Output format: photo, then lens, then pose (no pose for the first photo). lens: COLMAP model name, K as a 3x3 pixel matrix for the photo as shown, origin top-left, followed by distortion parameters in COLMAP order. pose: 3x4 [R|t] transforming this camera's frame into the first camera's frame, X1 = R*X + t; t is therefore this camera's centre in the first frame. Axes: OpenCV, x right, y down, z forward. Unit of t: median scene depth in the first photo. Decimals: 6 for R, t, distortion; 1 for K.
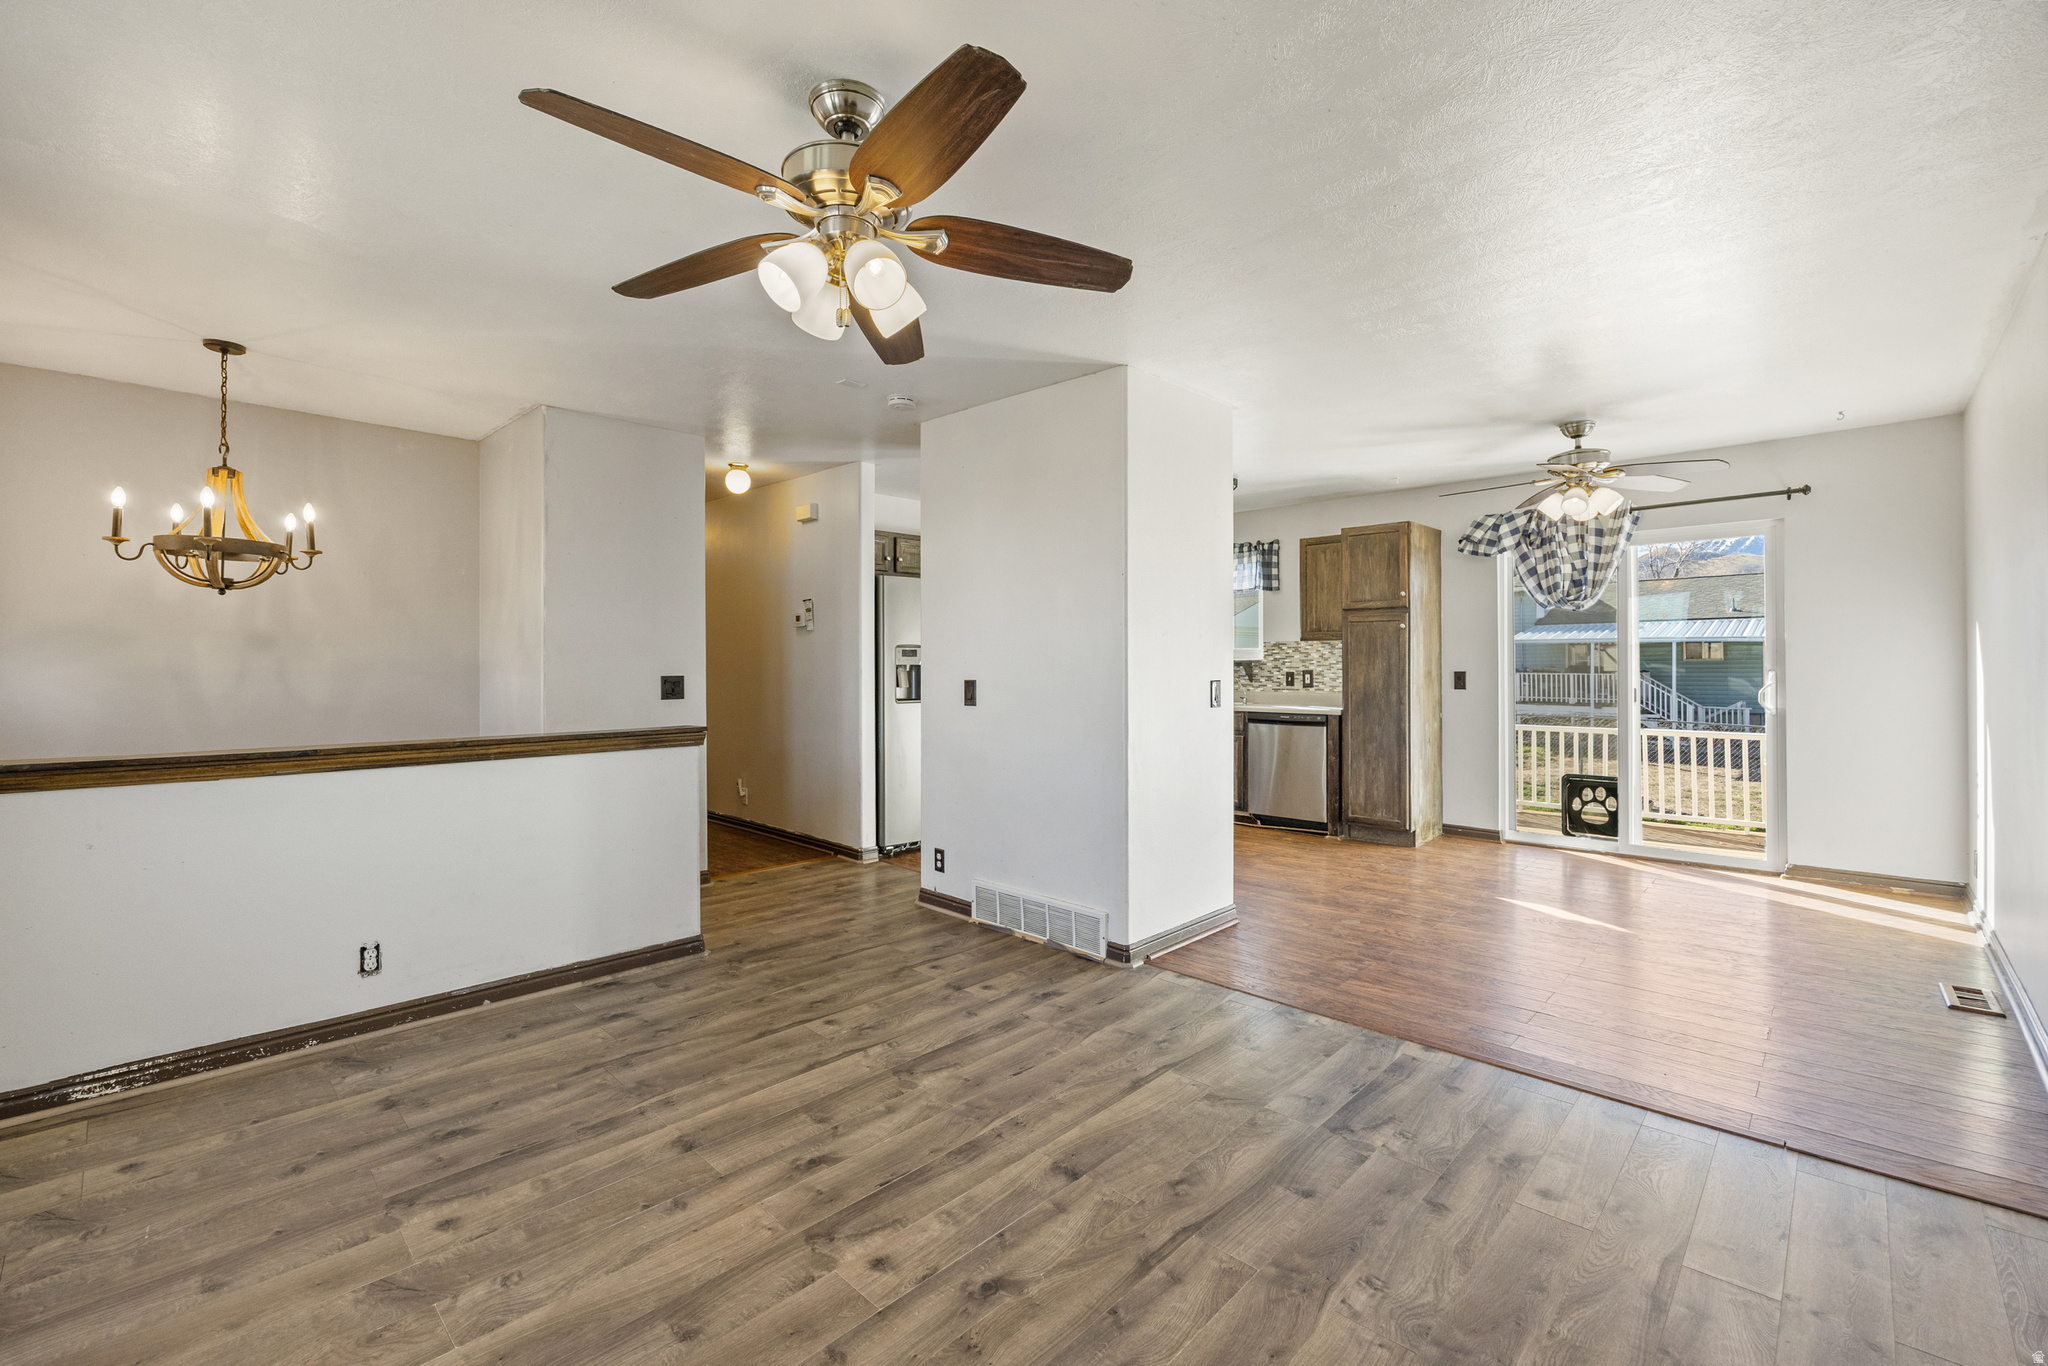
lens RADIAL K [[892.9, 0, 1023.1], [0, 892.9, 666.1], [0, 0, 1]] dist [-0.002456, -0.000054]
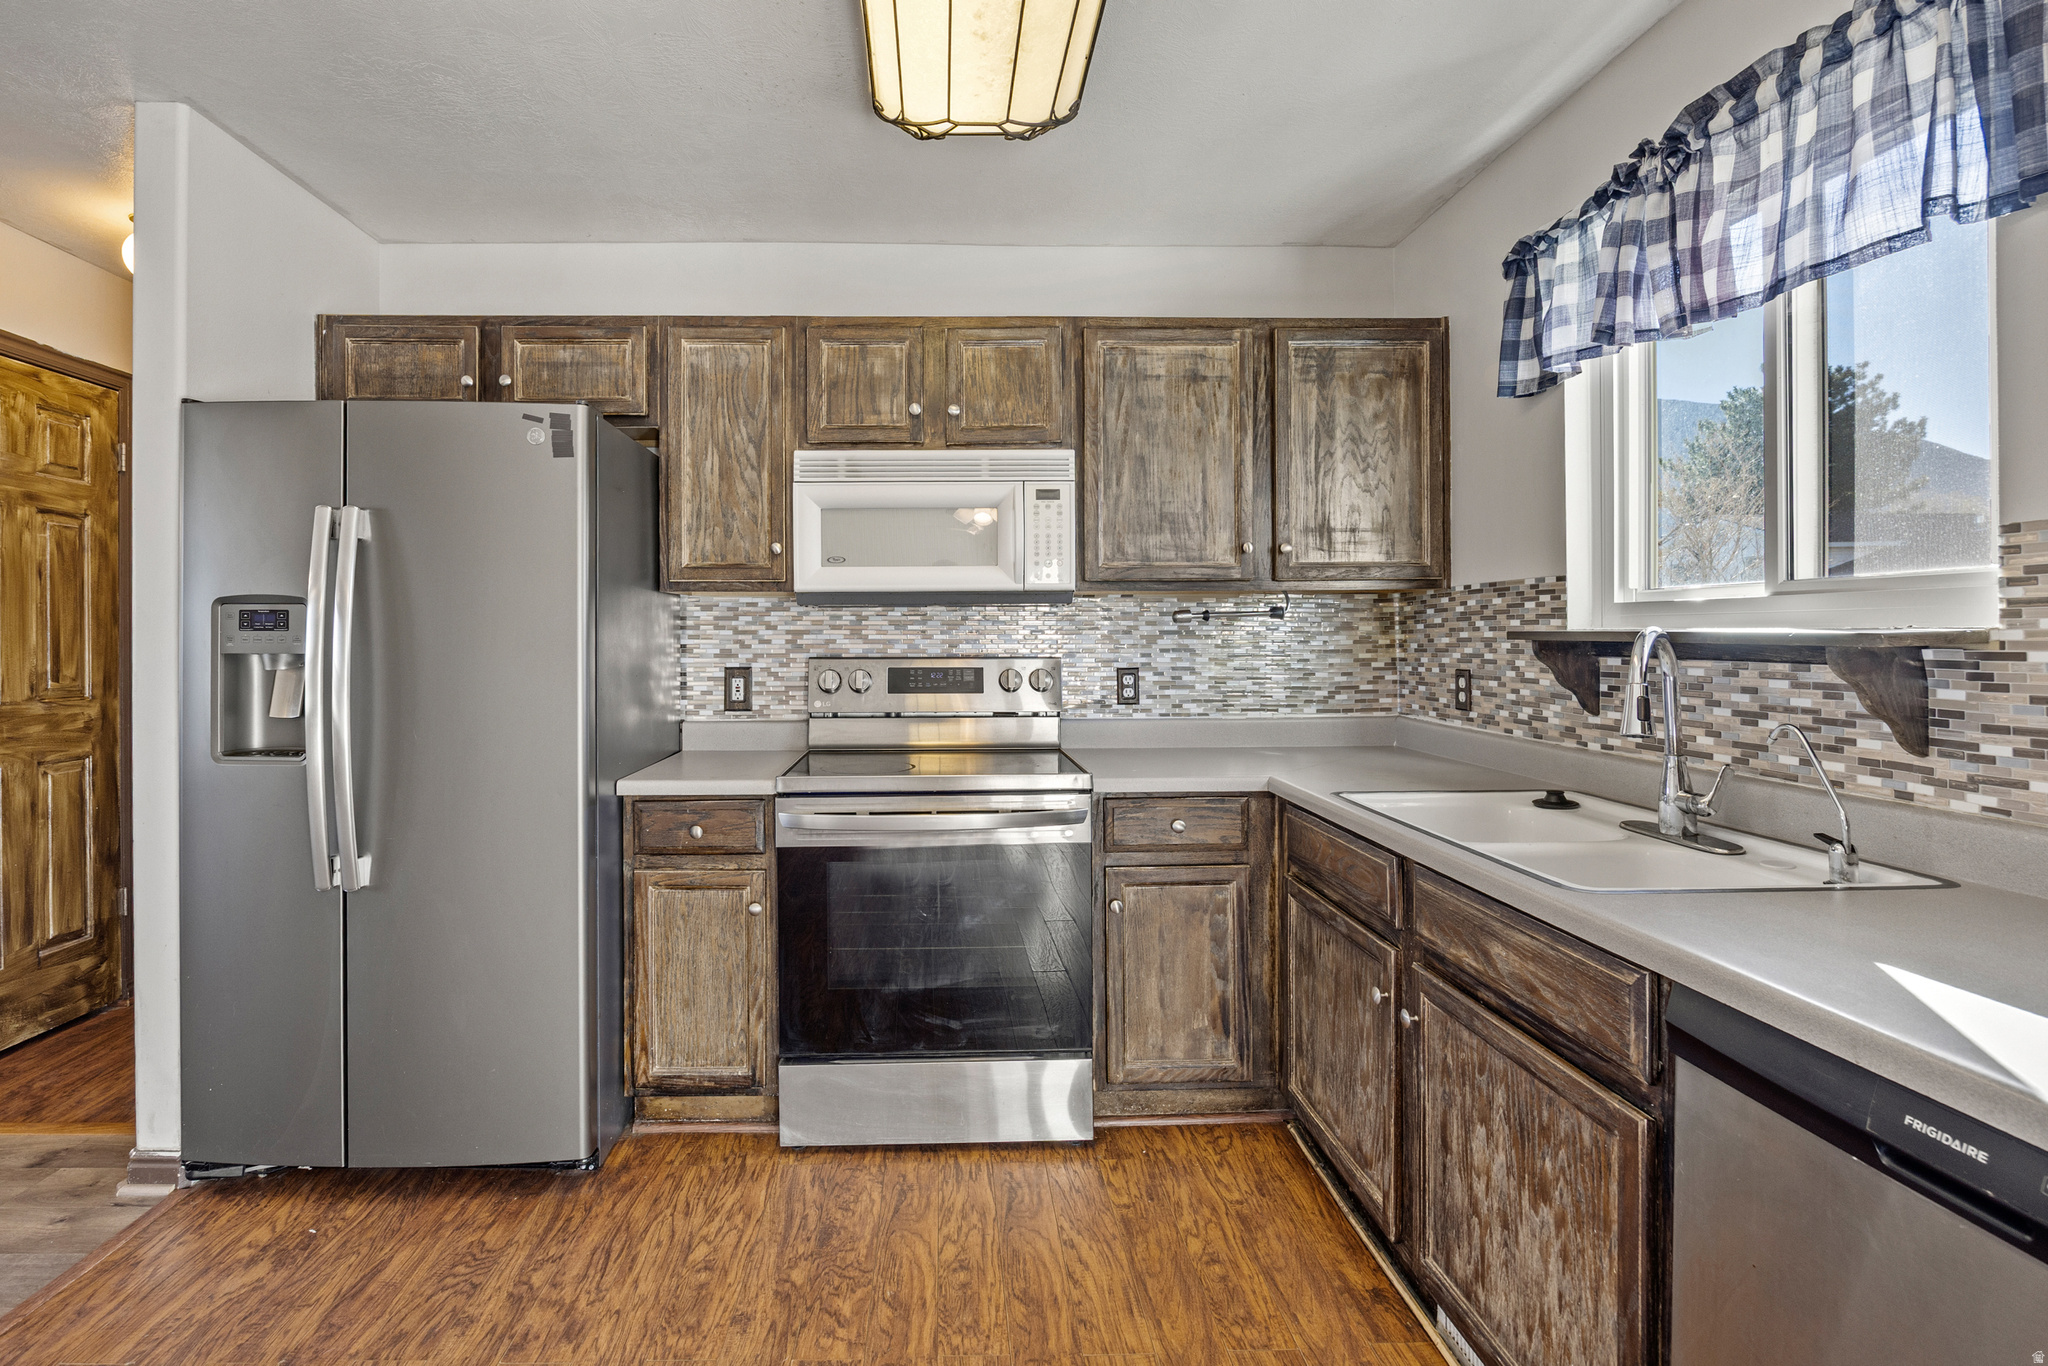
lens RADIAL K [[950.9, 0, 954.5], [0, 950.9, 646.5], [0, 0, 1]] dist [-0.011793, 0.000346]
pose [[0.699703, 0.001884, -0.714431, 0.585380], [0.002216, 0.999986, 0.004807, -0.011733], [0.714430, -0.004946, 0.699689, 1.672132]]
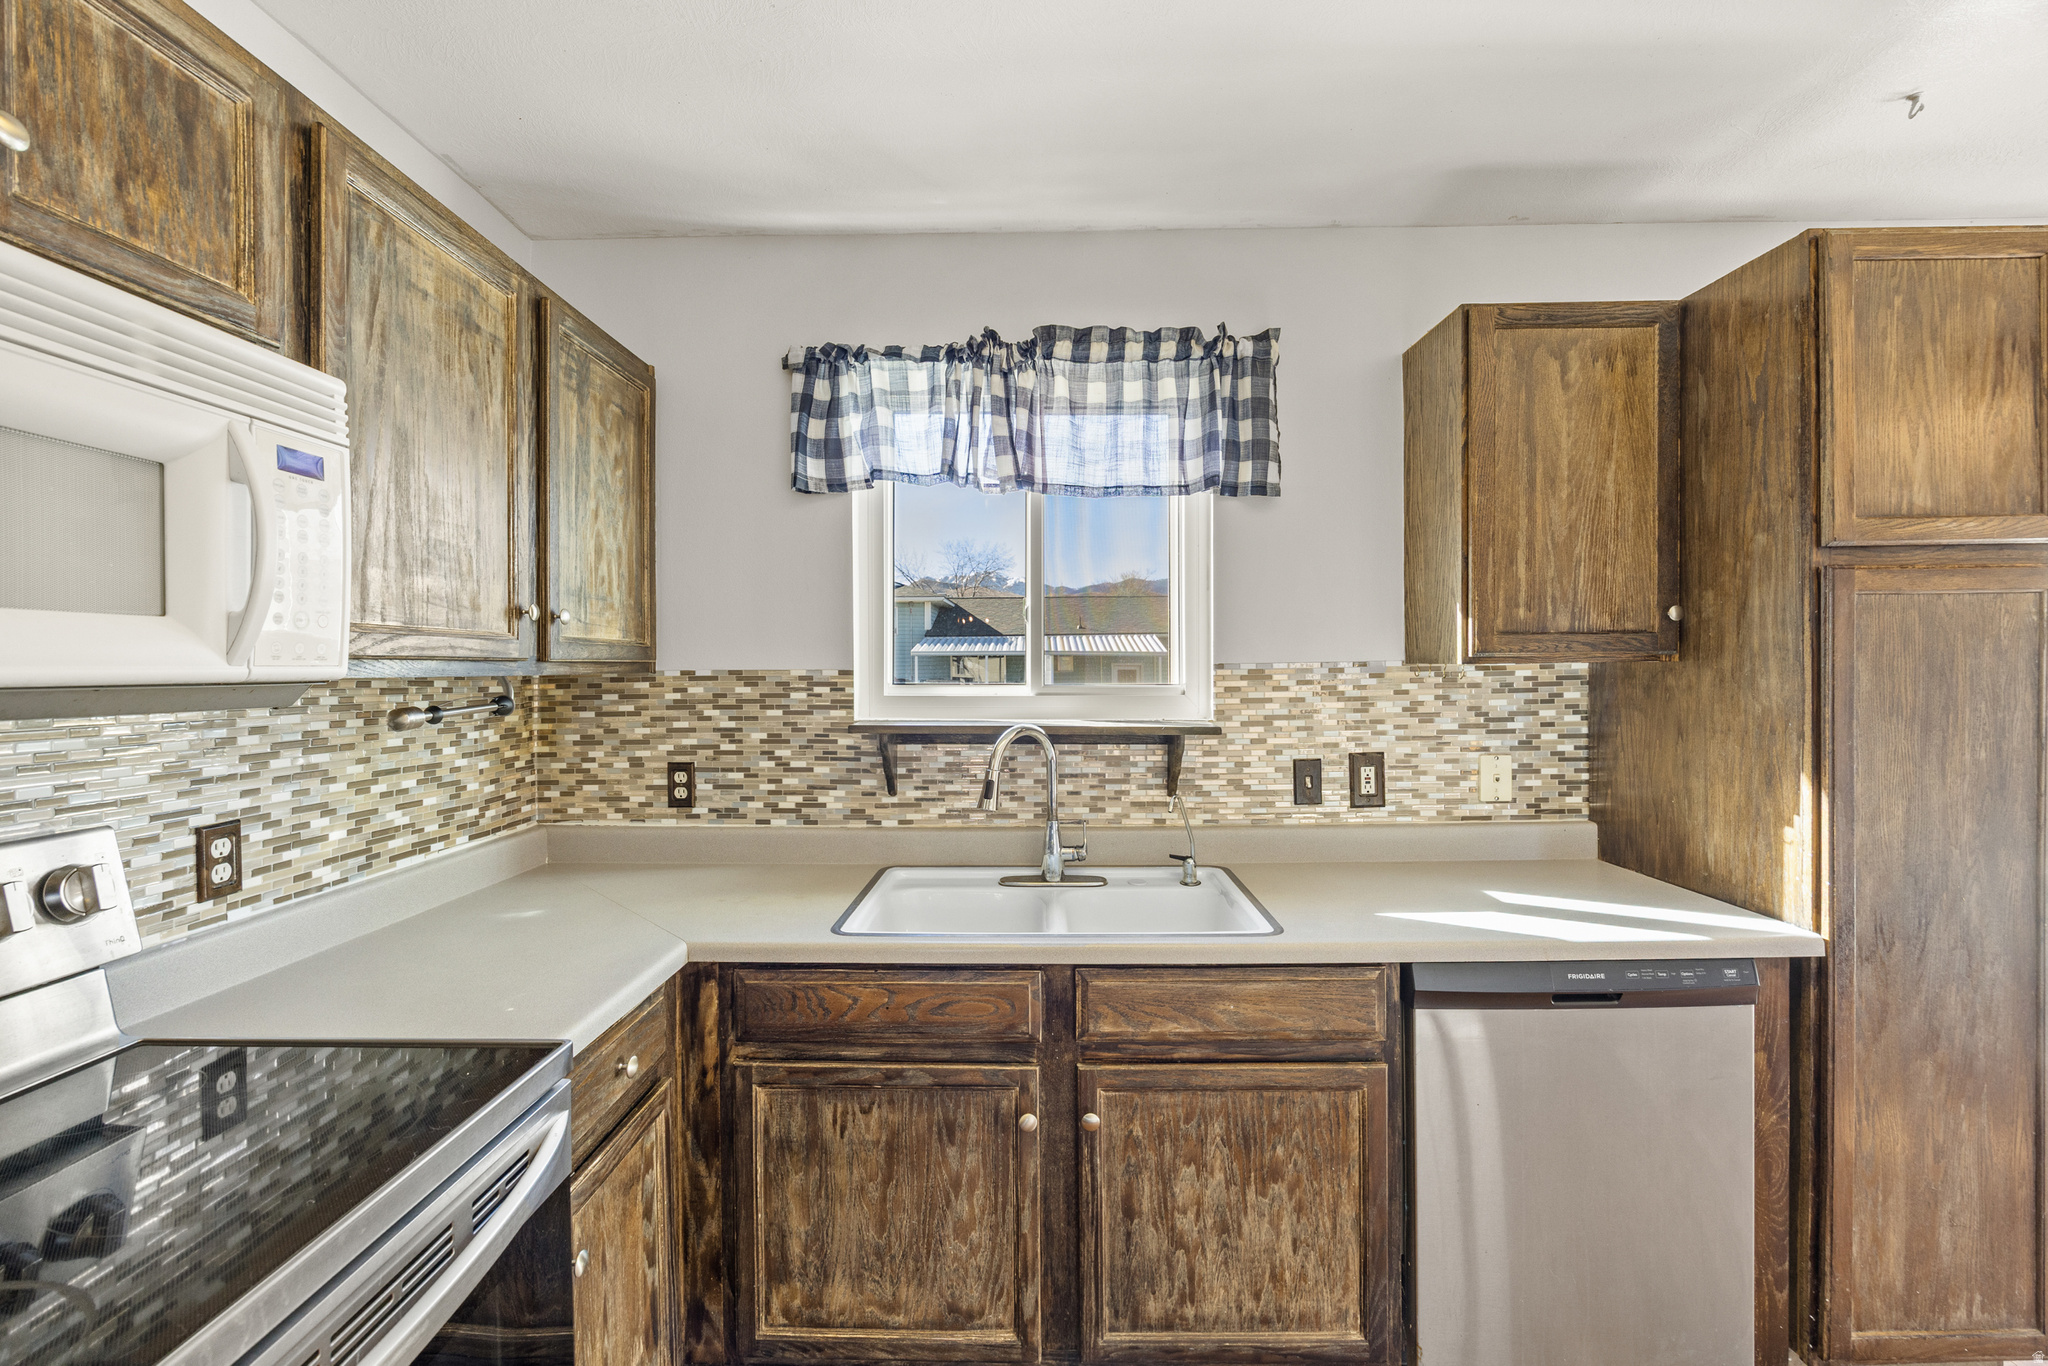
lens RADIAL K [[852.3, 0, 1022.1], [0, 852.3, 678.6], [0, 0, 1]] dist [-0.012108, 0.000239]
pose [[0.738796, -0.010043, 0.673855, 0.050095], [0.009934, 0.999943, 0.004012, -0.053680], [-0.673856, 0.003731, 0.738853, 1.883222]]
